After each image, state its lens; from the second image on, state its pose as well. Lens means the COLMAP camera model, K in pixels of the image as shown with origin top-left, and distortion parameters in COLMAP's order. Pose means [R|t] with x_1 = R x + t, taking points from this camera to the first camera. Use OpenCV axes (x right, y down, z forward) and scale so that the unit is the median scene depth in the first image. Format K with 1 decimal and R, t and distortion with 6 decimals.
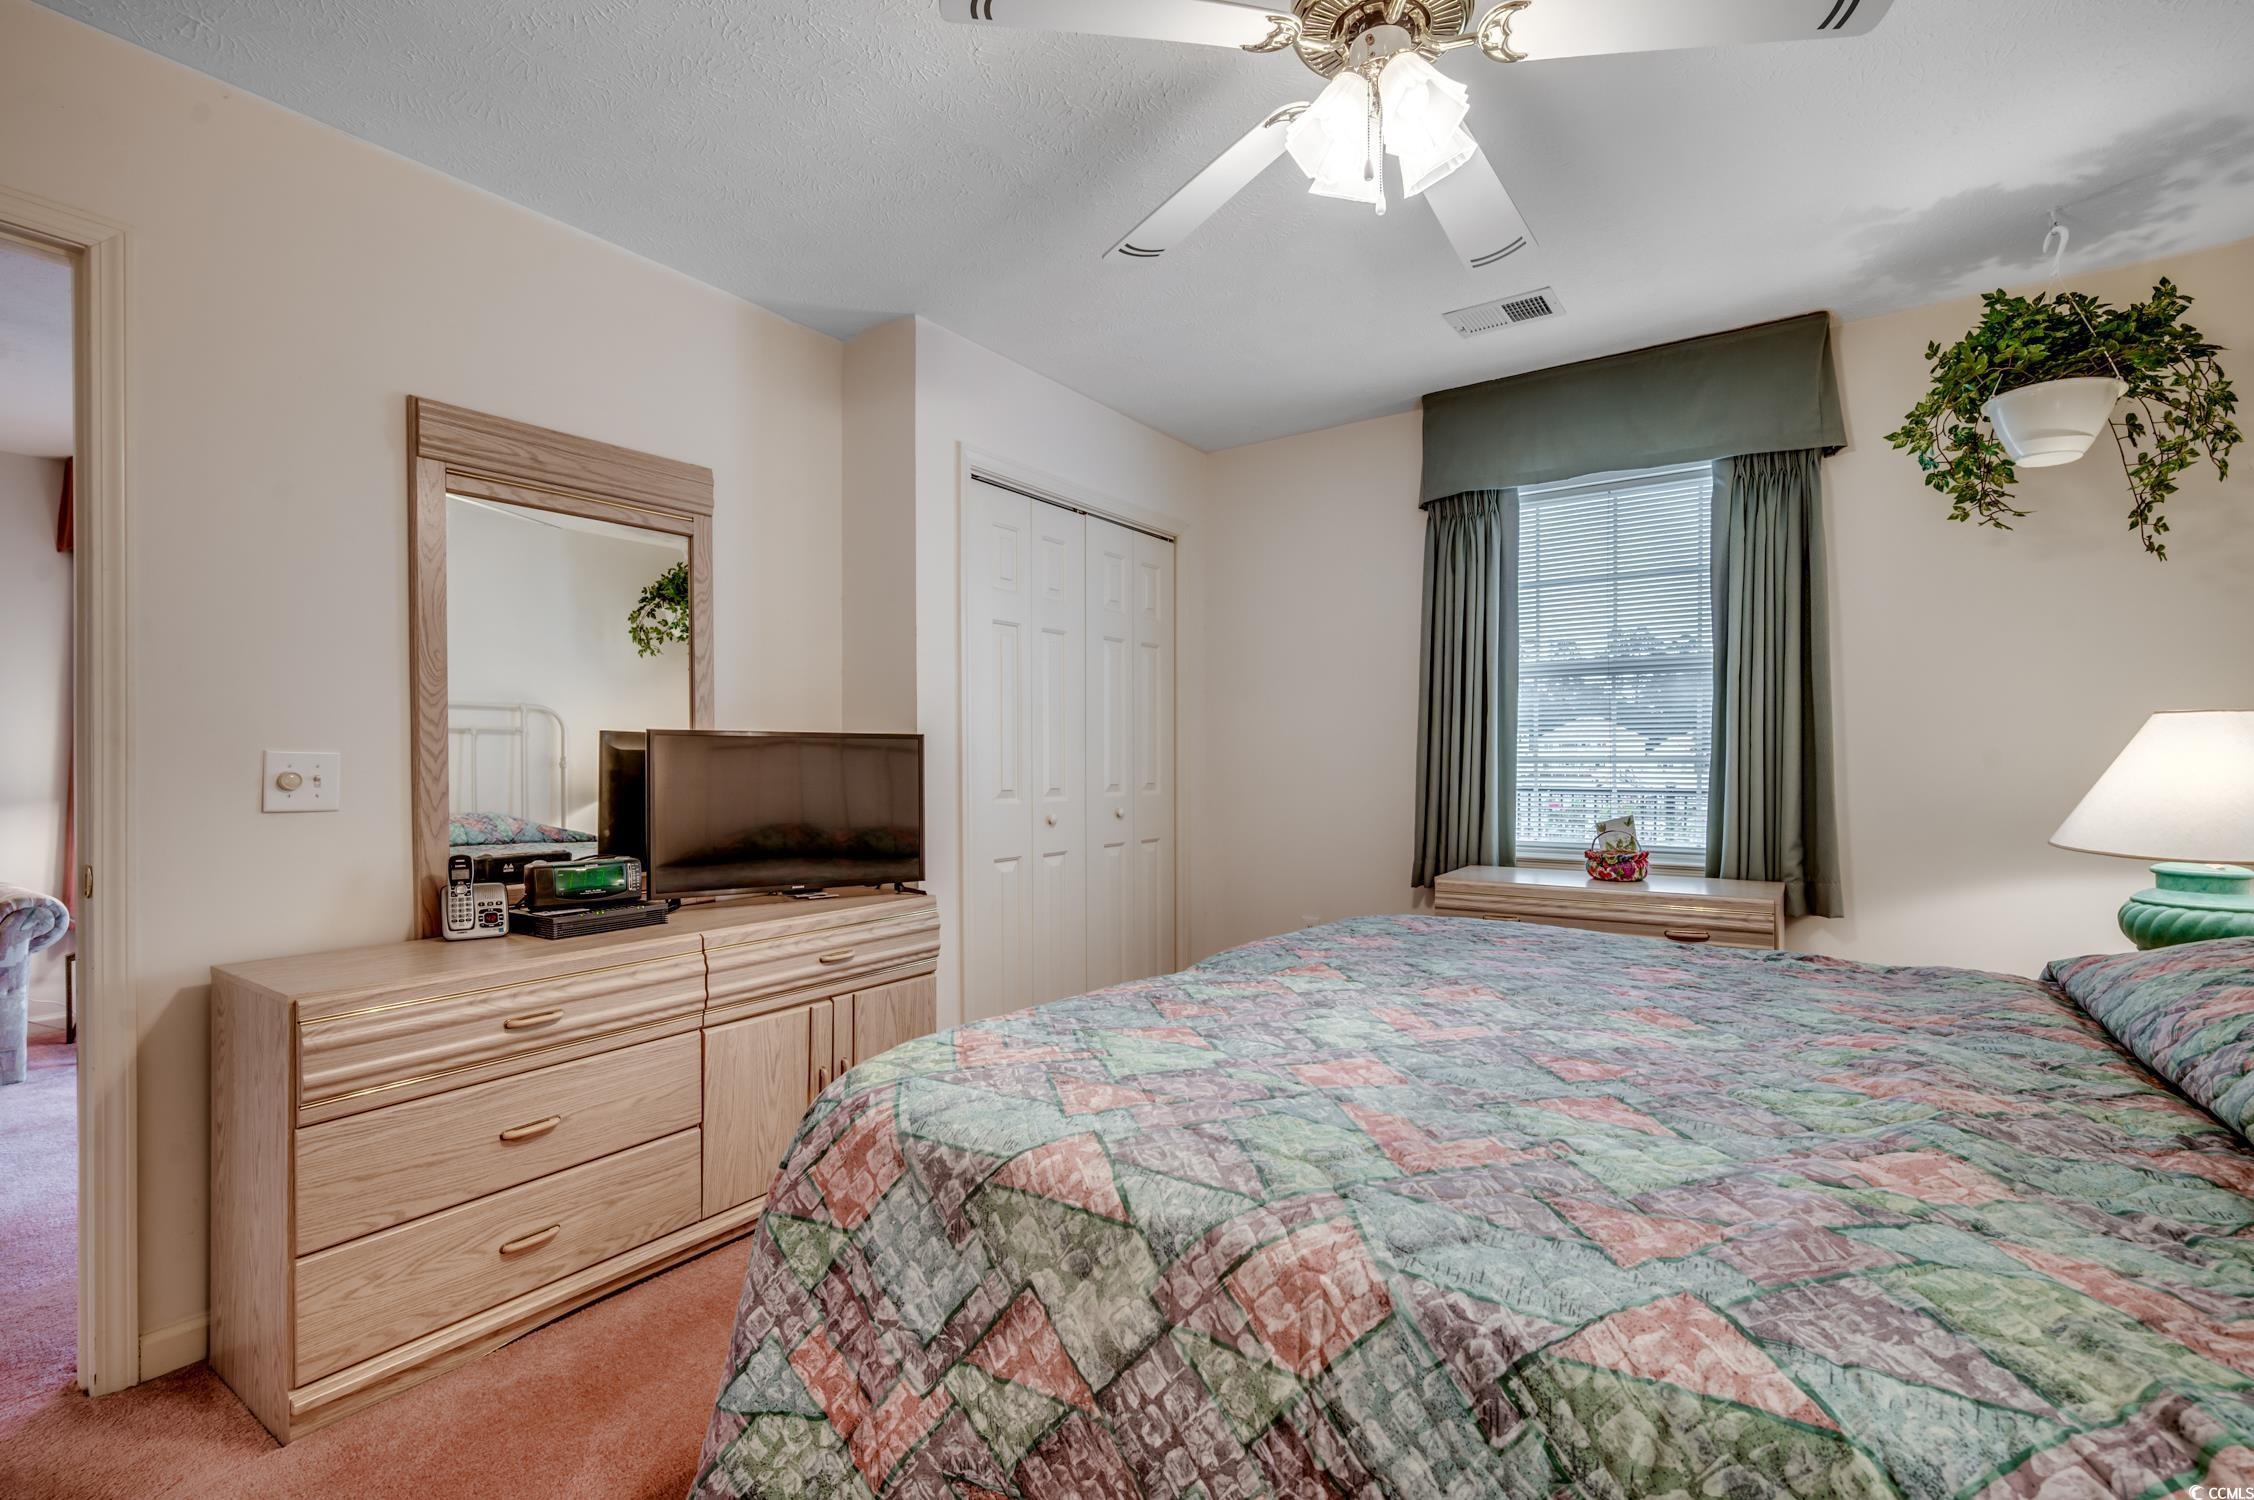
lens RADIAL K [[1018.0, 0, 1135.2], [0, 1018.0, 778.2], [0, 0, 1]] dist [0.000208, -0.000179]
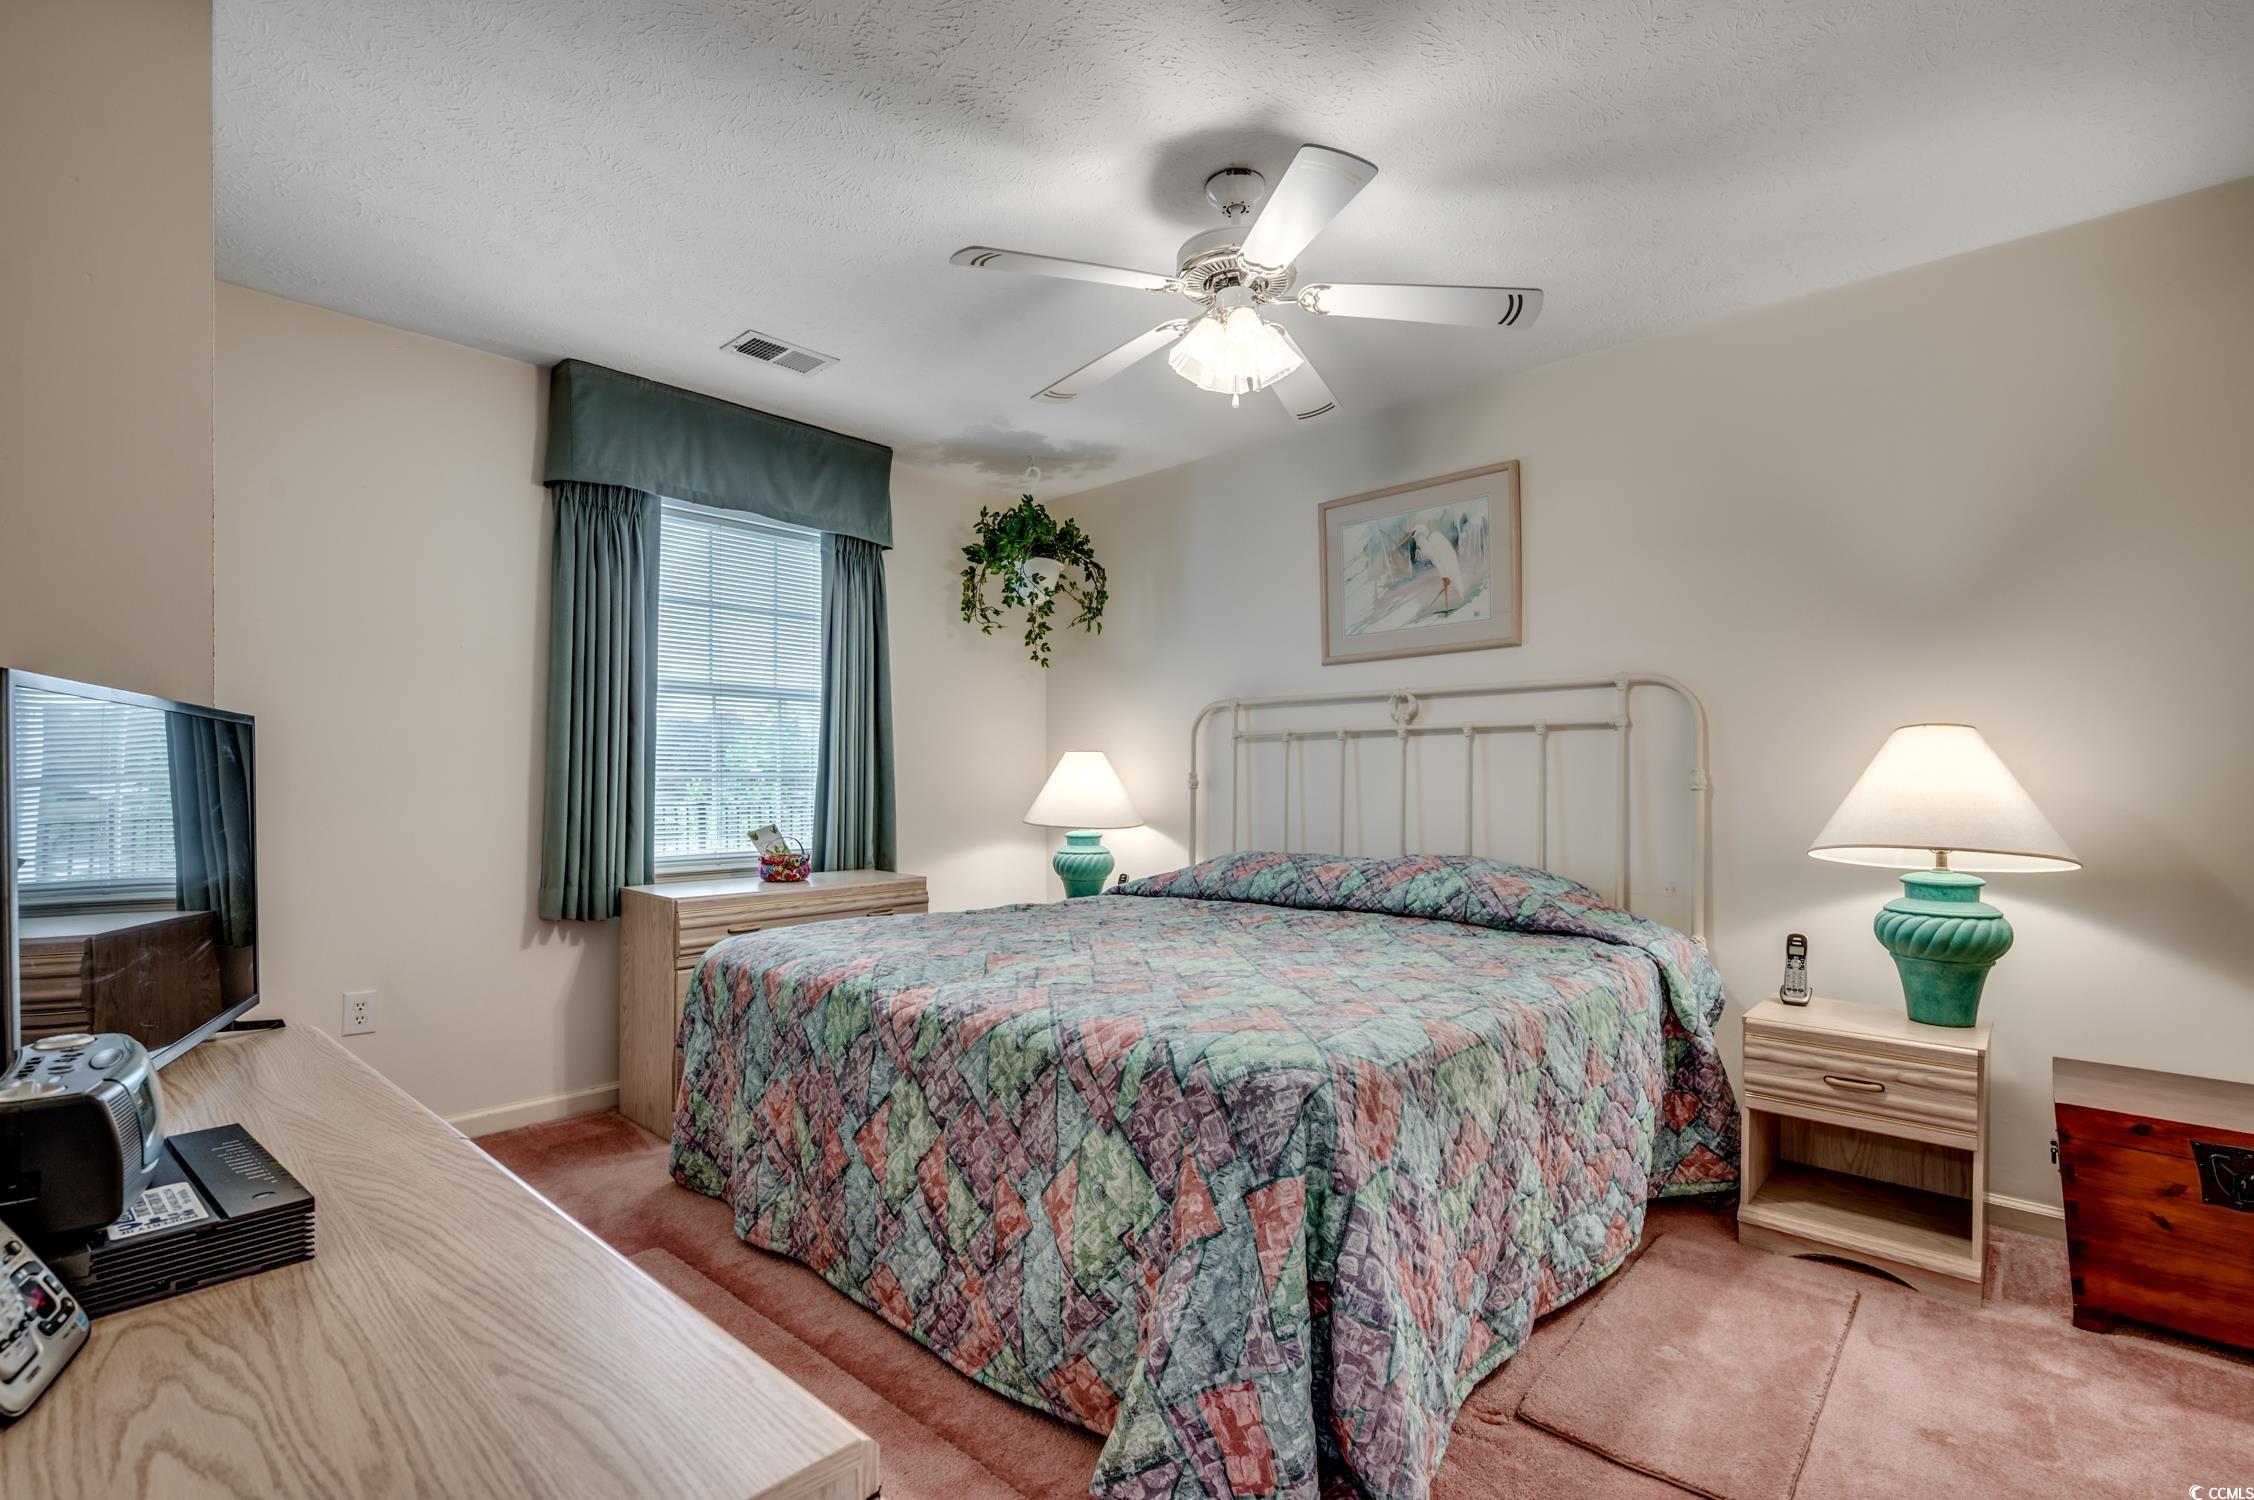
lens RADIAL K [[1032.4, 0, 1130.9], [0, 1032.4, 808.6], [0, 0, 1]] dist [0.000258, 0.000202]
pose [[0.124532, -0.025271, 0.991894, -0.630263], [0.018252, 0.999565, 0.023175, -0.000288], [-0.992048, 0.015218, 0.124939, 0.481399]]
